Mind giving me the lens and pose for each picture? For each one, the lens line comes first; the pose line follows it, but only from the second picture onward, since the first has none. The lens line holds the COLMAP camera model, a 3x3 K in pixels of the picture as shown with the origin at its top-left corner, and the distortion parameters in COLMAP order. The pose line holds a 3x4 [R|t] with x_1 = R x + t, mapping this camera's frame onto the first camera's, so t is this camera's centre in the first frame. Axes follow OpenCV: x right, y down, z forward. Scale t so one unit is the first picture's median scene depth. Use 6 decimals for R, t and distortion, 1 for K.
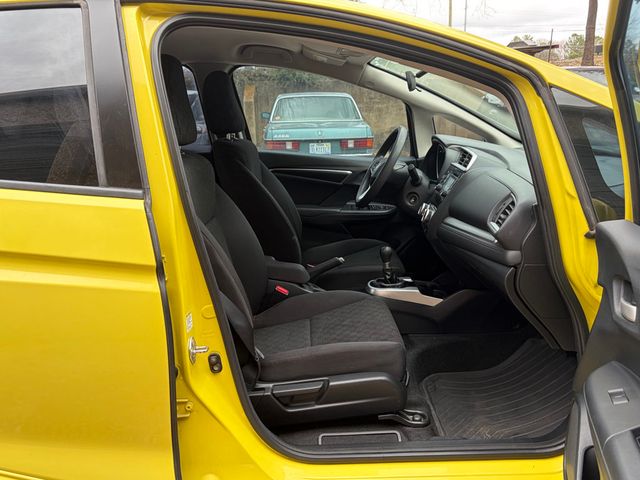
lens RADIAL K [[549.4, 0, 321.7], [0, 549.4, 238.5], [0, 0, 1]] dist [0.026214, 0.001894]
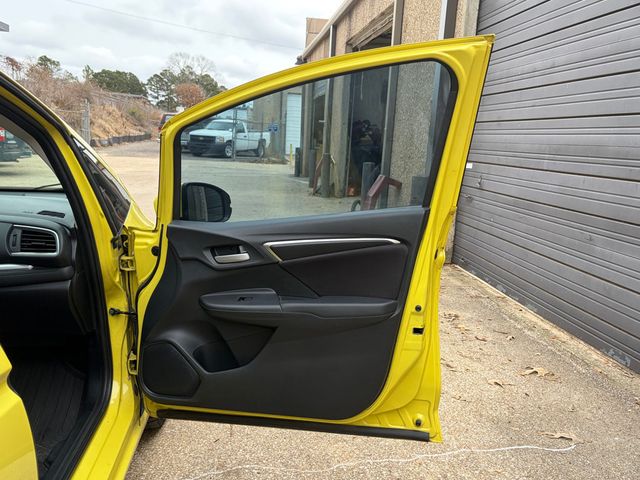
lens RADIAL K [[545.2, 0, 318.8], [0, 545.2, 238.1], [0, 0, 1]] dist [0.039879, -0.013816]
pose [[-0.055262, -0.166189, 0.984544, -0.592514], [0.203048, 0.963576, 0.174047, -0.093672], [-0.977608, 0.209528, -0.019505, 0.314978]]
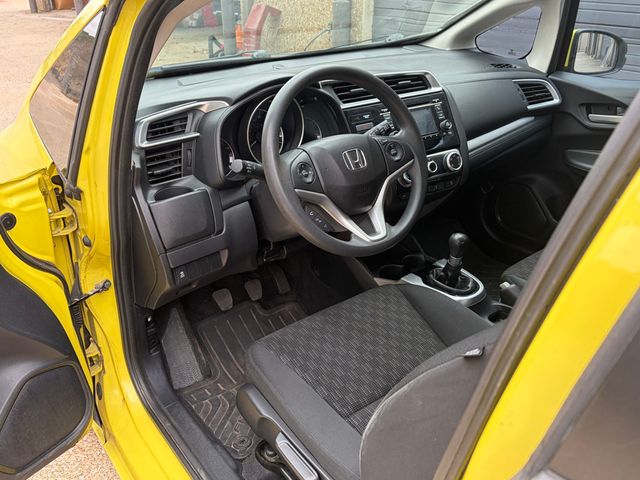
lens RADIAL K [[549.4, 0, 321.7], [0, 549.4, 238.5], [0, 0, 1]] dist [0.026214, 0.001894]
pose [[-0.556083, -0.359522, 0.749343, -0.301754], [0.215729, 0.808262, 0.547881, -0.390675], [-0.802641, 0.466323, -0.371901, 1.405110]]
